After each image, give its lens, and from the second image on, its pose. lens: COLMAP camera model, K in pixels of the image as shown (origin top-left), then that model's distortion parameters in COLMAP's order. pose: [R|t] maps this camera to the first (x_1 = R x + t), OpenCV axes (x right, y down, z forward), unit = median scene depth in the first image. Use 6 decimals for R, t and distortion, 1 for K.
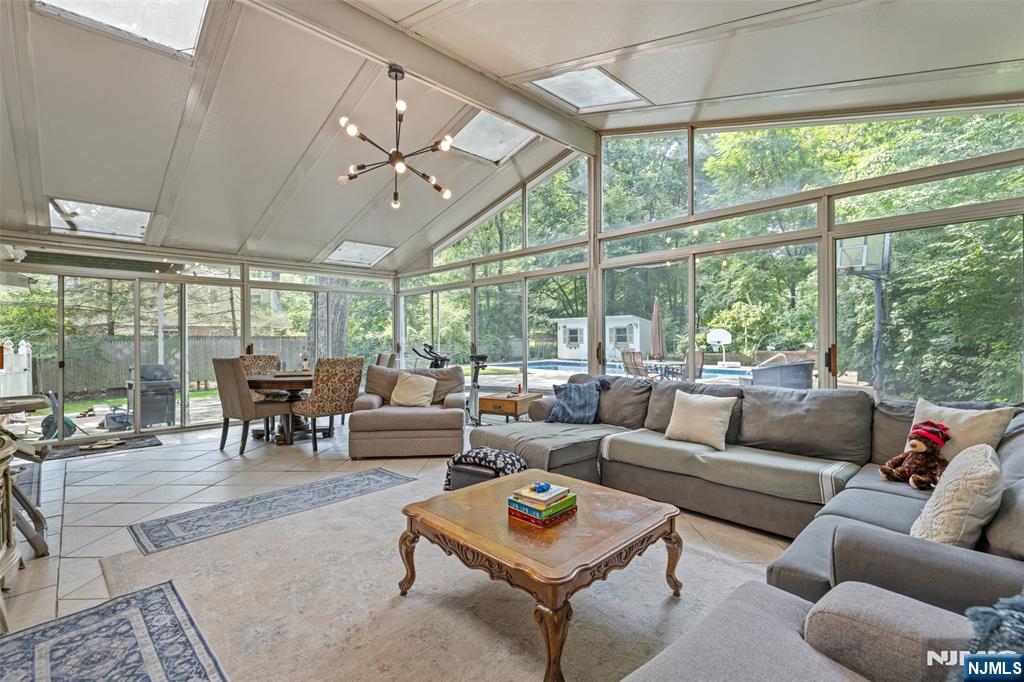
lens RADIAL K [[461.9, 0, 512.2], [0, 461.9, 339.8], [0, 0, 1]] dist [-0.002942, -0.000412]
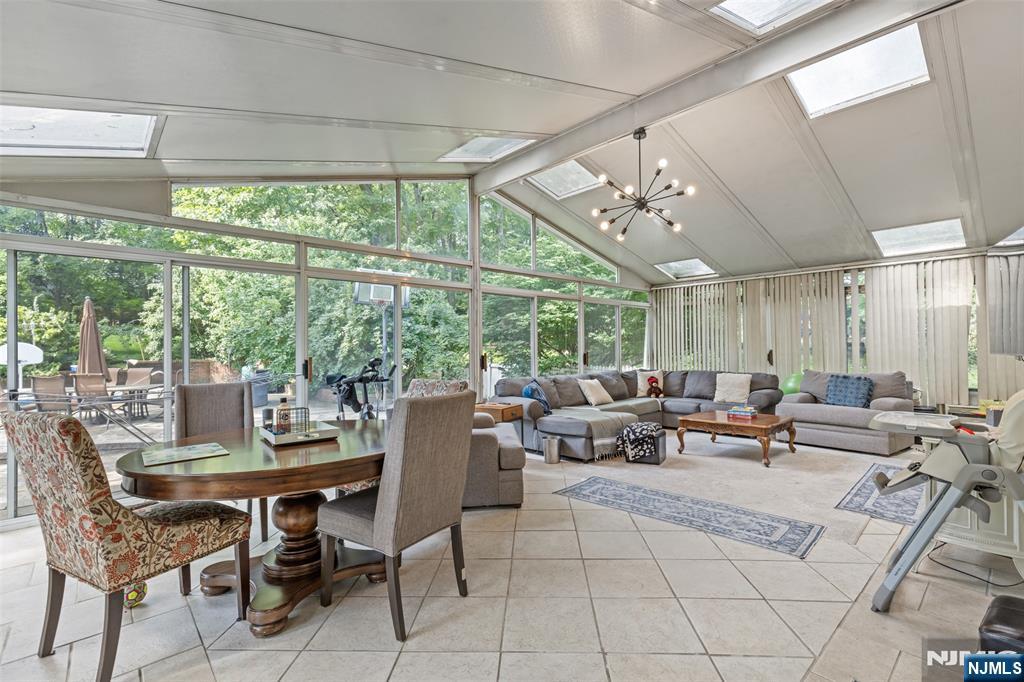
lens RADIAL K [[461.9, 0, 513.2], [0, 461.9, 341.9], [0, 0, 1]] dist [-0.002942, -0.000412]
pose [[0.029810, 0.014480, 0.999451, -1.315168], [0.017752, 0.999730, -0.015013, -0.006832], [-0.999398, 0.018190, 0.029545, 1.148469]]
